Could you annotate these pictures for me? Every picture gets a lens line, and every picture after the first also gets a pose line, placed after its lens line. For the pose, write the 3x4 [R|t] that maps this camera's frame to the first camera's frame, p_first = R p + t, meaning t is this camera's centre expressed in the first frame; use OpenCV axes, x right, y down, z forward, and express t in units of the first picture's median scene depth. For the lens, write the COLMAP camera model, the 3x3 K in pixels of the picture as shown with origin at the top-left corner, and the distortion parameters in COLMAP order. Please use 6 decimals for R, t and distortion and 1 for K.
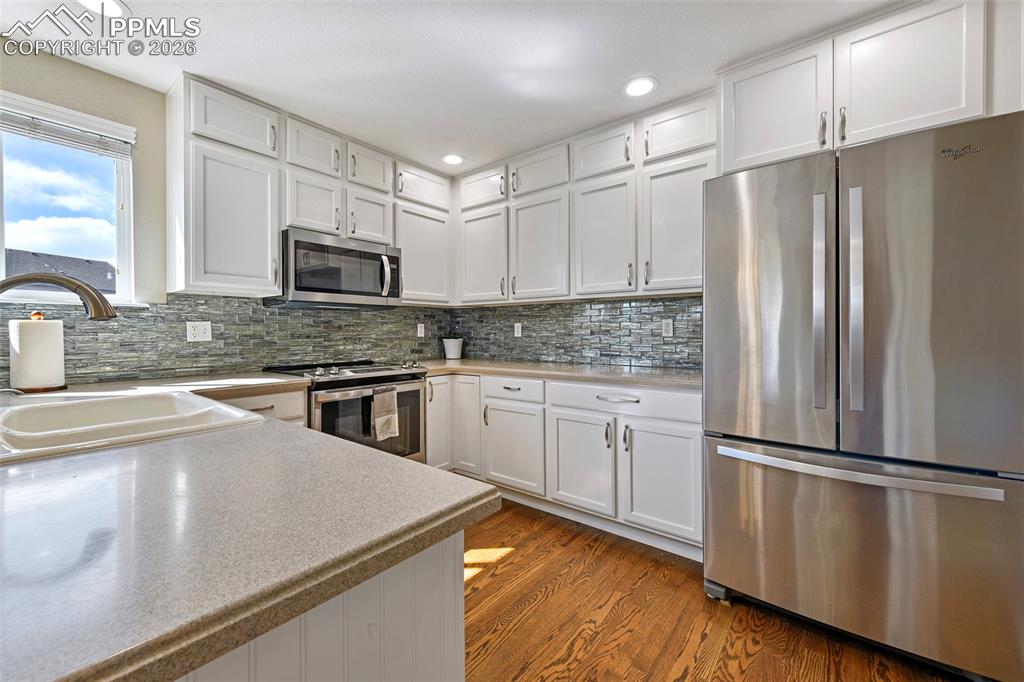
lens RADIAL K [[408.6, 0, 507.0], [0, 408.6, 336.9], [0, 0, 1]] dist [0.002009, -0.001683]
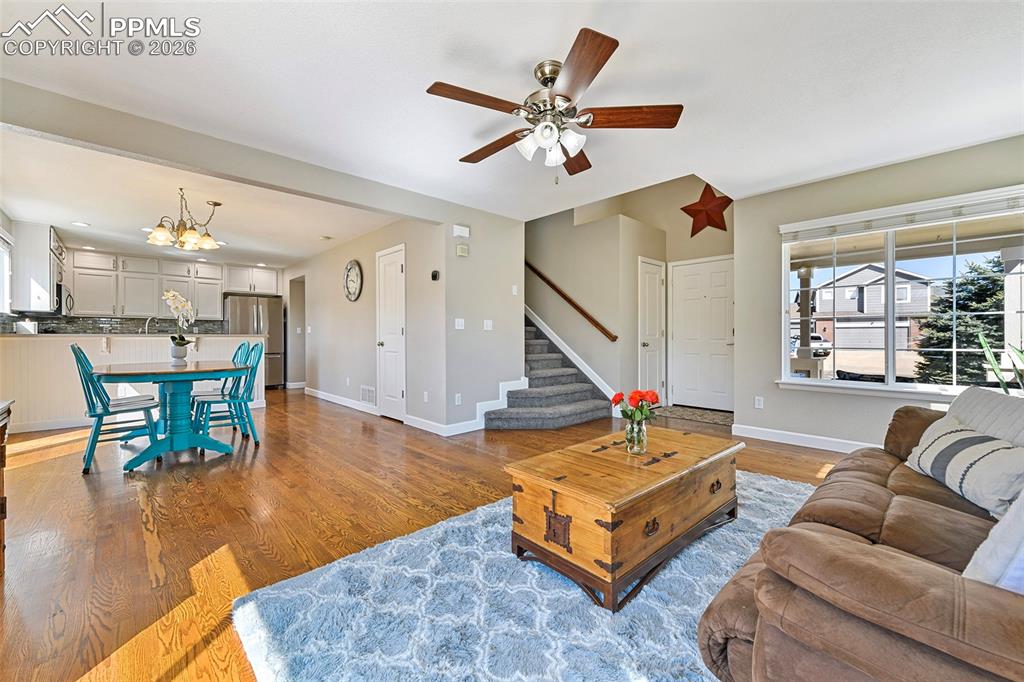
lens RADIAL K [[408.6, 0, 508.4], [0, 408.6, 343.6], [0, 0, 1]] dist [0.002009, -0.001683]
pose [[0.140307, -0.010605, 0.990051, -2.059569], [0.010800, 0.999900, 0.009180, 0.066793], [-0.990049, 0.009405, 0.140408, -1.528707]]
